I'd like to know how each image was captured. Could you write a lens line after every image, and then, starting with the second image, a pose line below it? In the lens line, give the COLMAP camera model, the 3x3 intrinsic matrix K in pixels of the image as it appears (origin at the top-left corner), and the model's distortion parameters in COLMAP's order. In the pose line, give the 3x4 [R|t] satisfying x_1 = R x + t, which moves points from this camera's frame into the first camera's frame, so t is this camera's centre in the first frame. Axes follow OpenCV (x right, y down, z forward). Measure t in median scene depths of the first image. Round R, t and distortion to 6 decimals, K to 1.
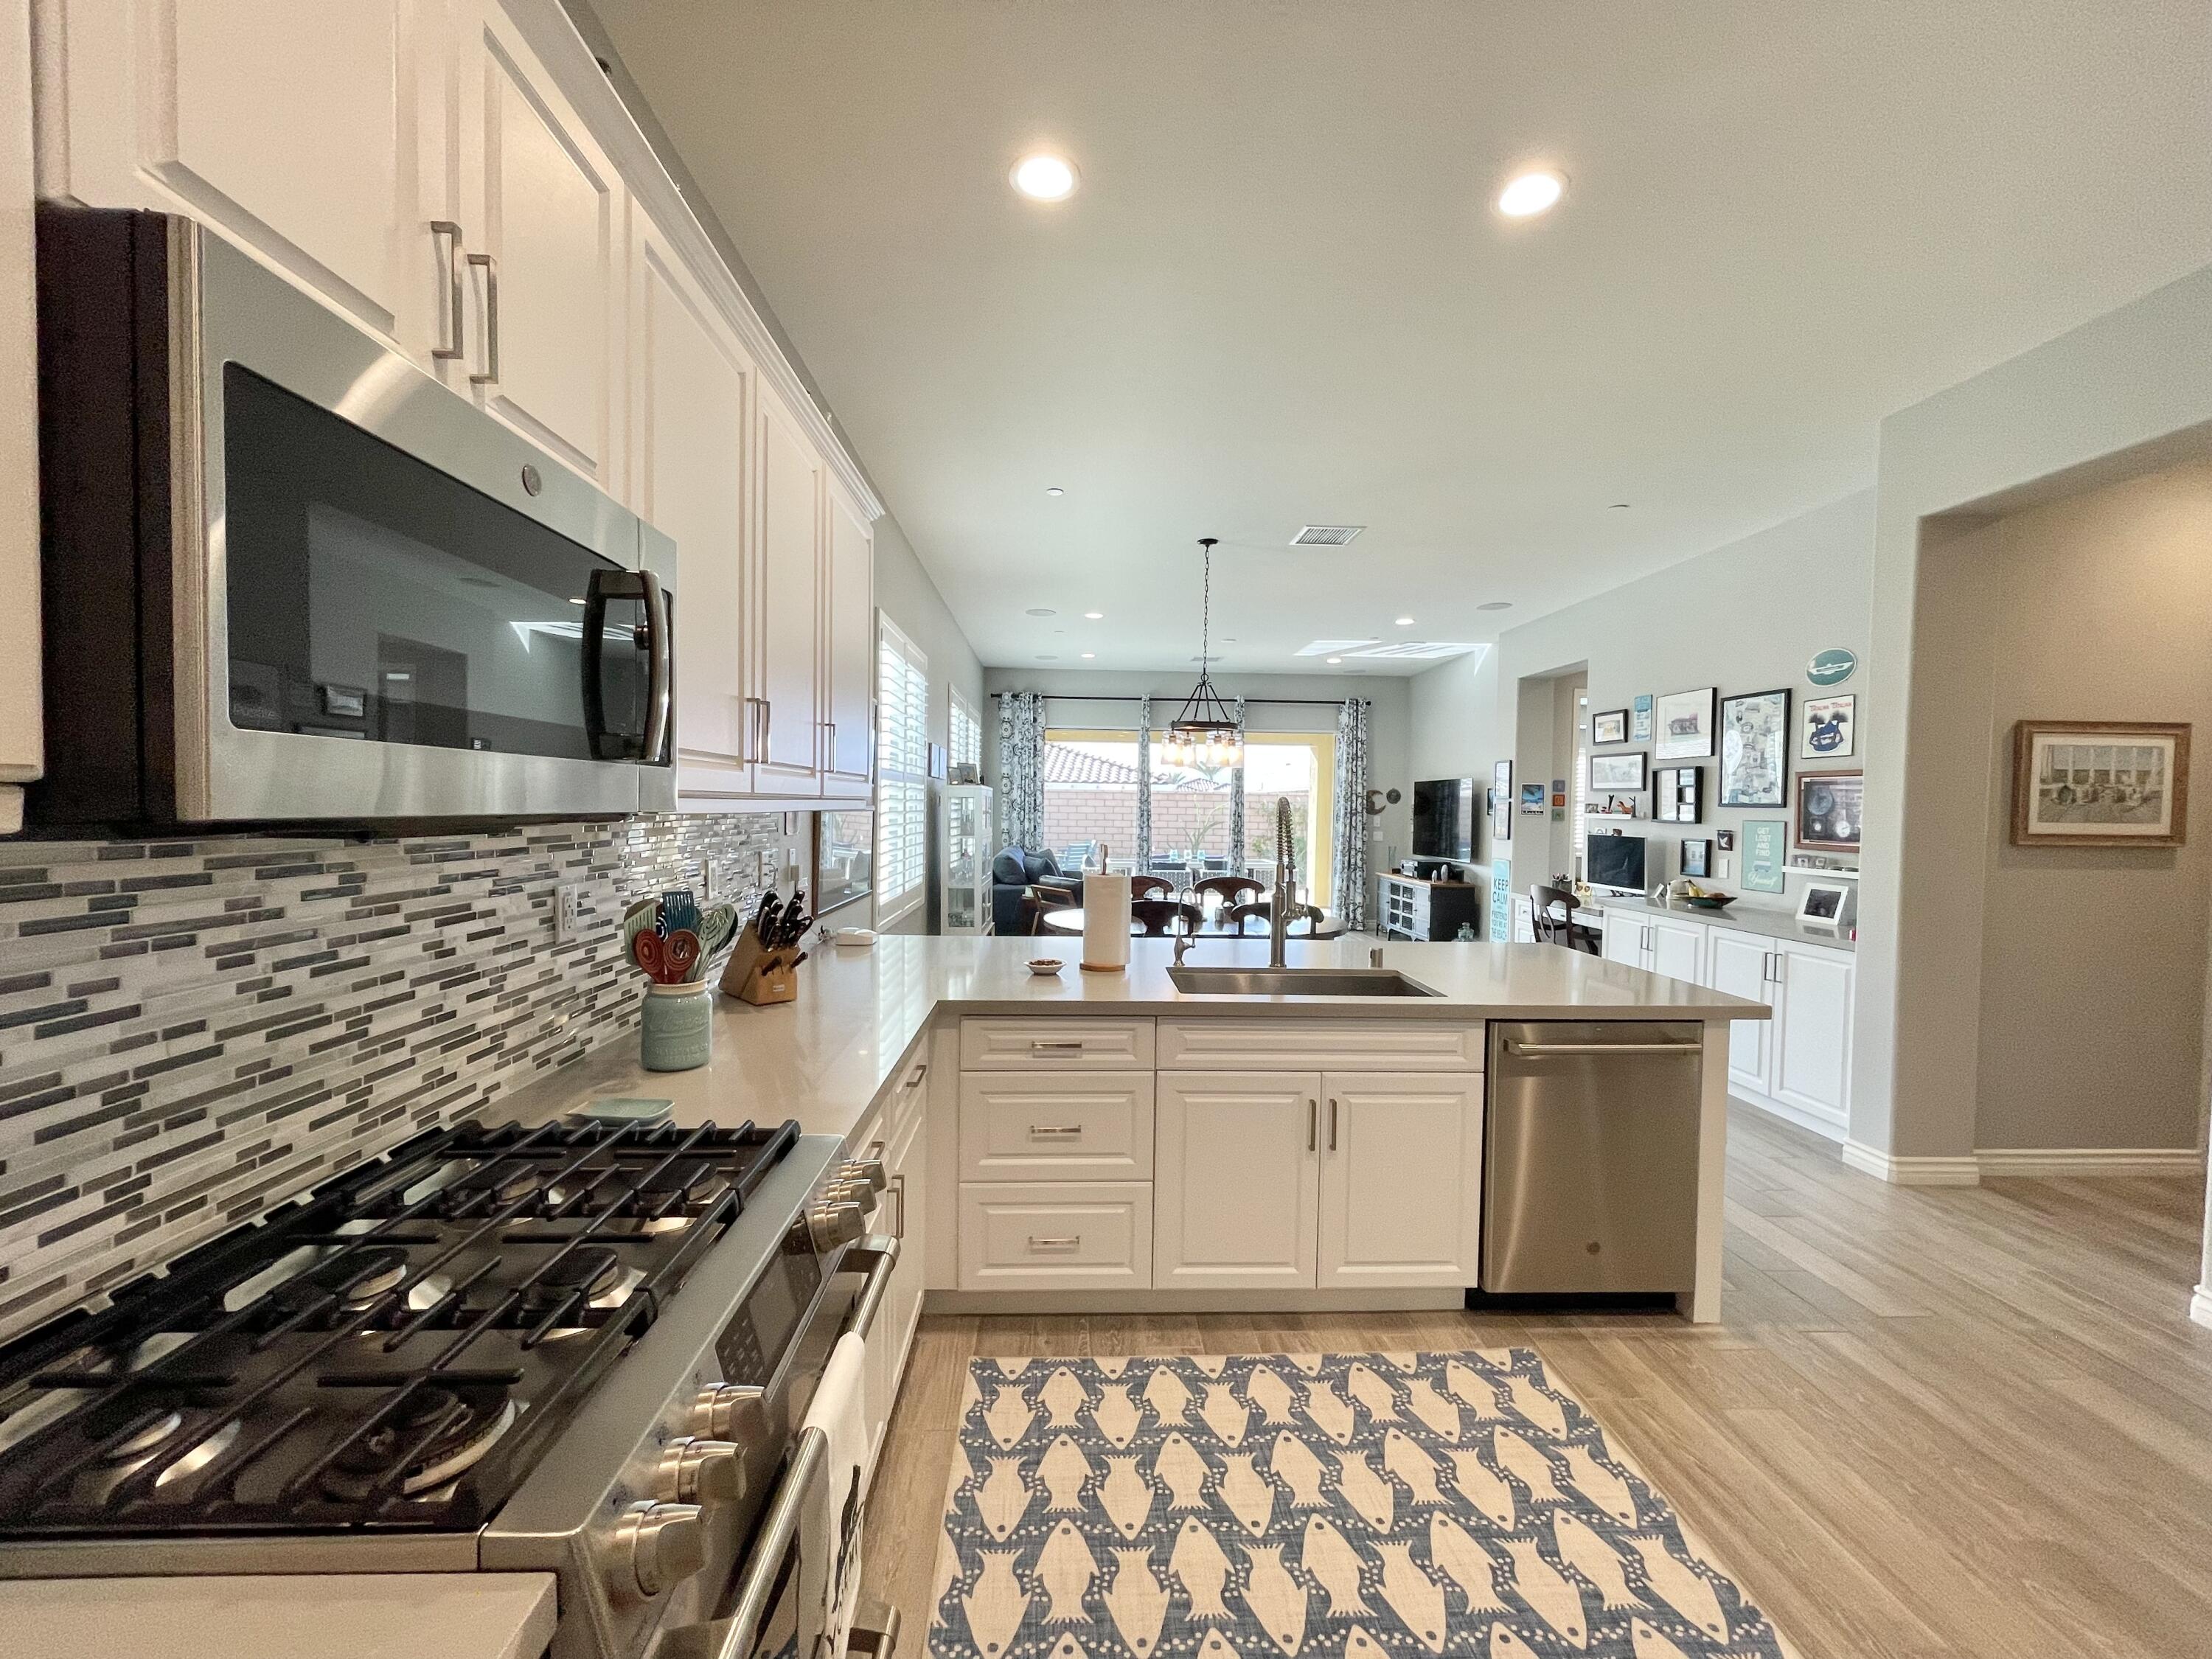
lens RADIAL K [[897.2, 0, 1095.2], [0, 897.2, 835.0], [0, 0, 1]] dist [-0.002431, 0.000535]
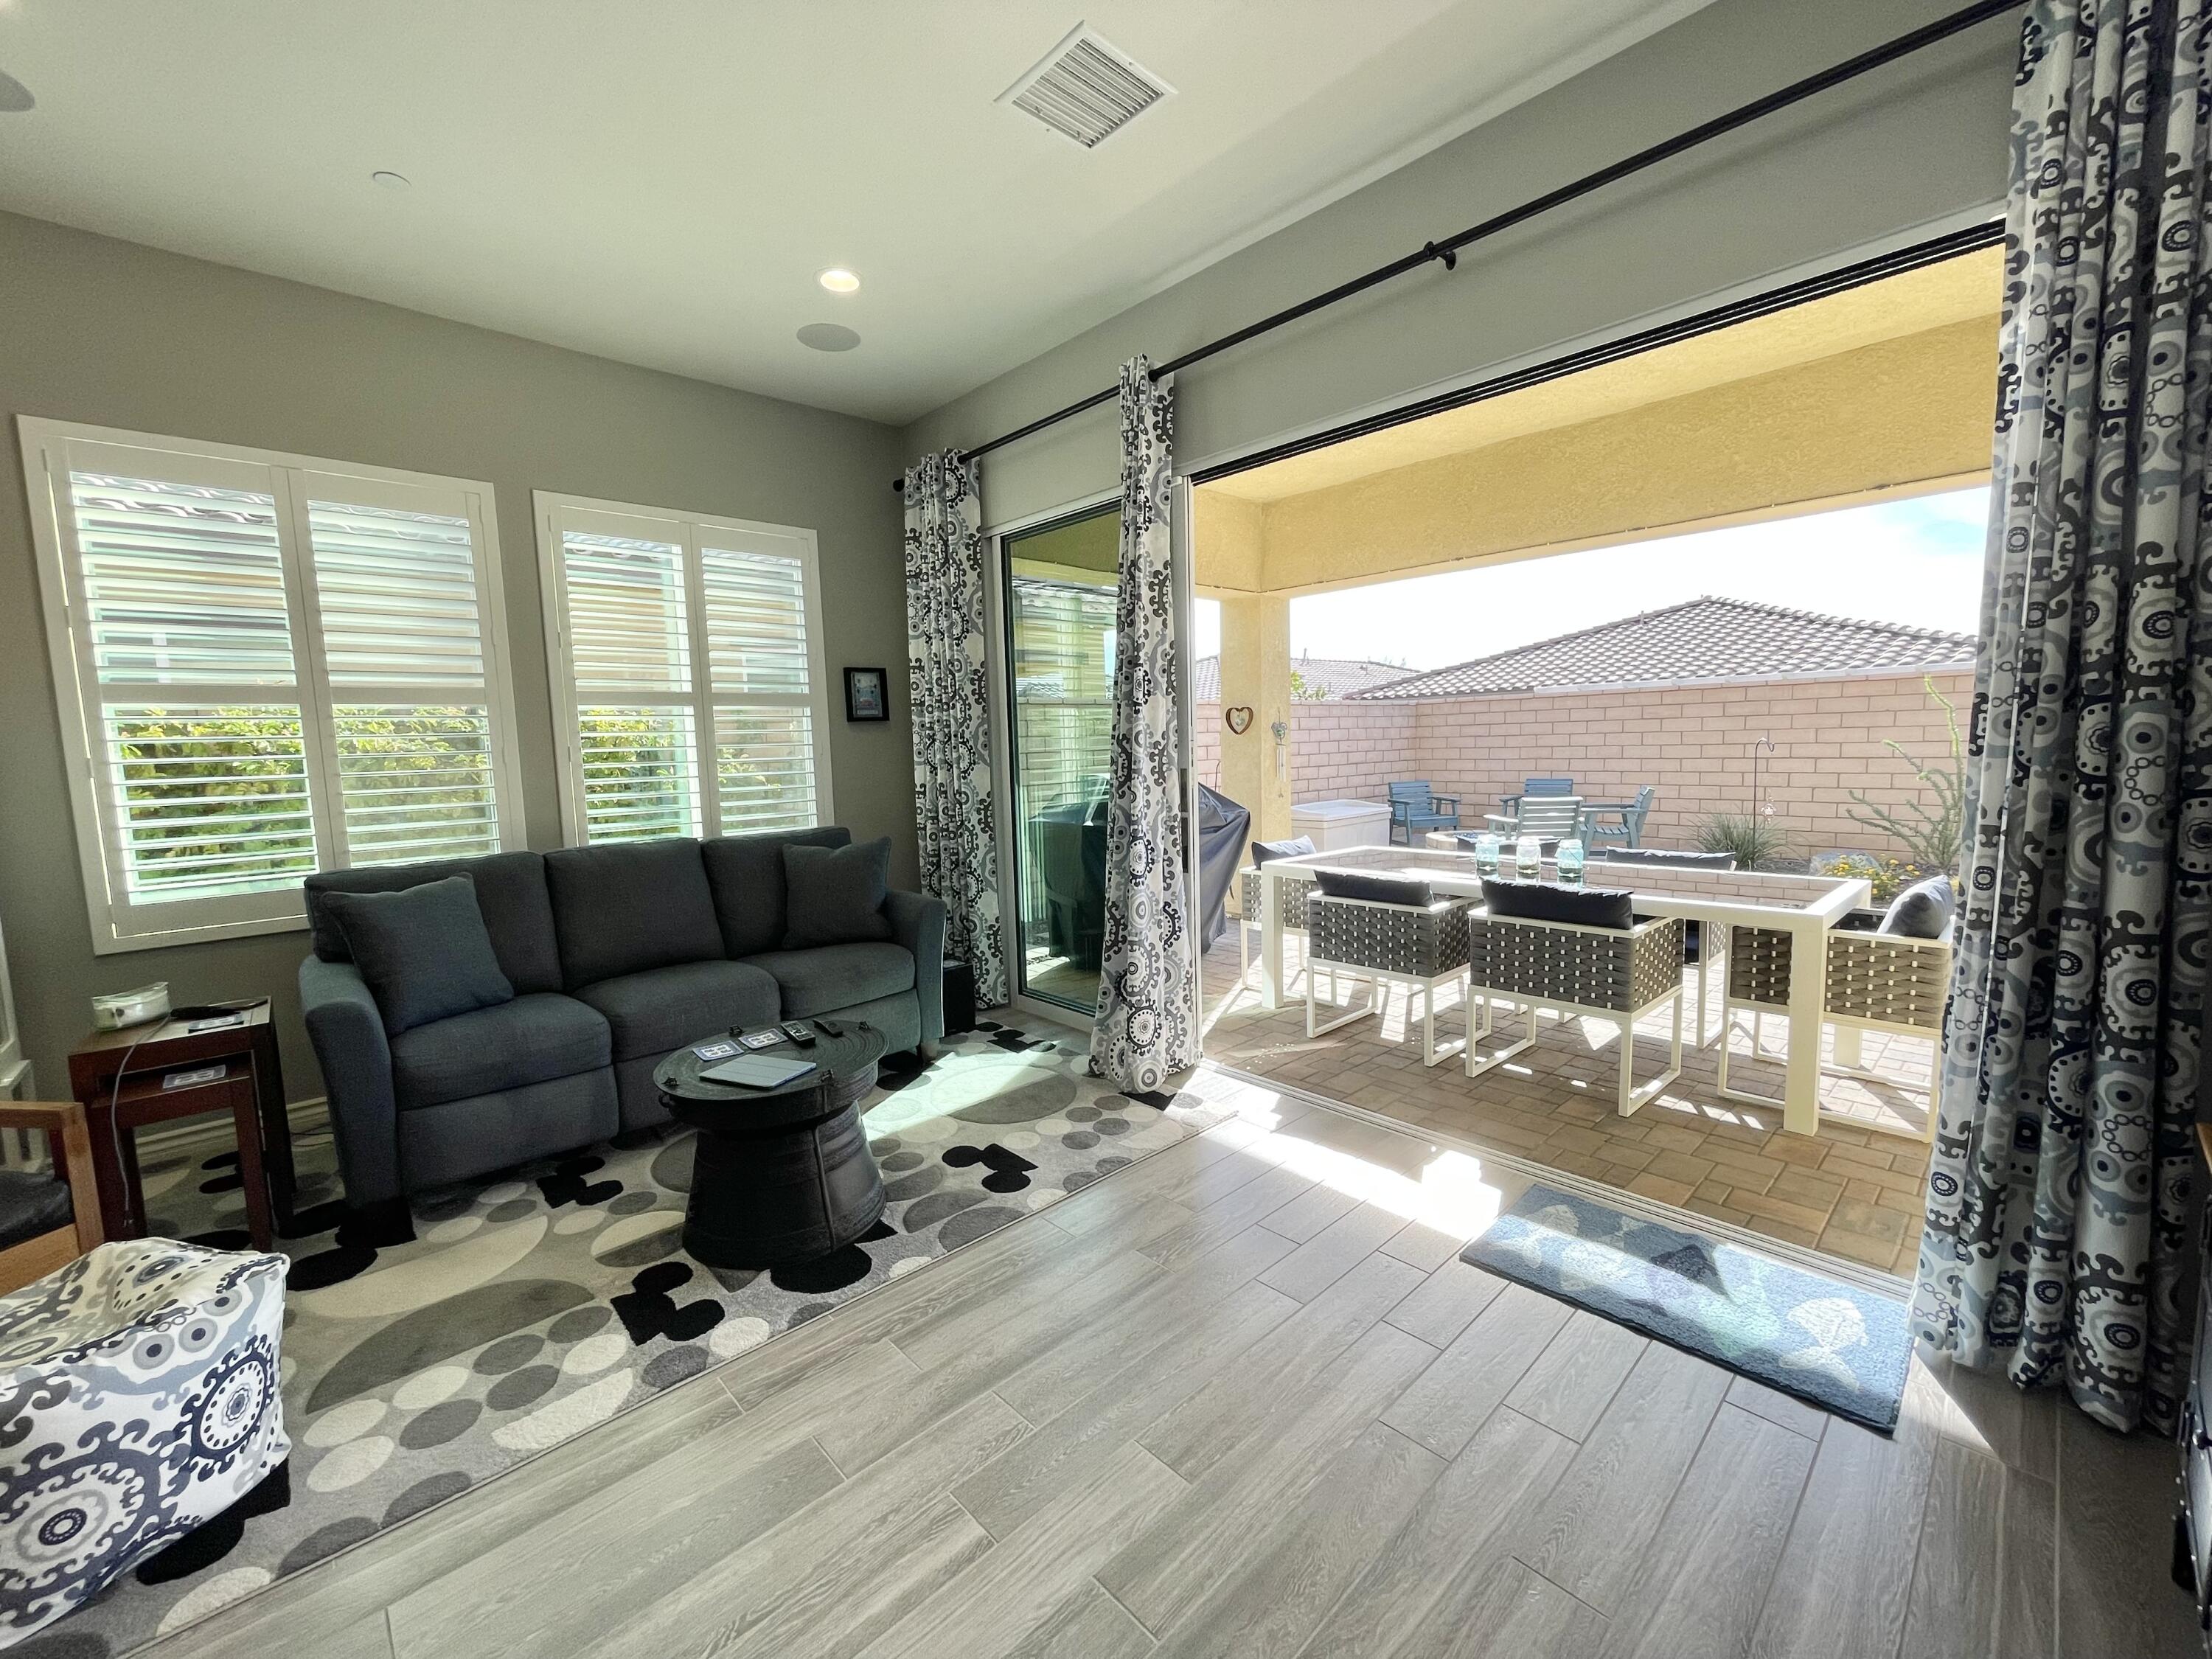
lens RADIAL K [[897.2, 0, 1098.6], [0, 897.2, 833.0], [0, 0, 1]] dist [-0.002431, 0.000535]
pose [[0.654340, 0.043062, -0.754973, 1.377416], [0.014307, 0.997494, 0.069295, -0.058257], [0.756065, -0.056144, 0.652084, 3.603780]]
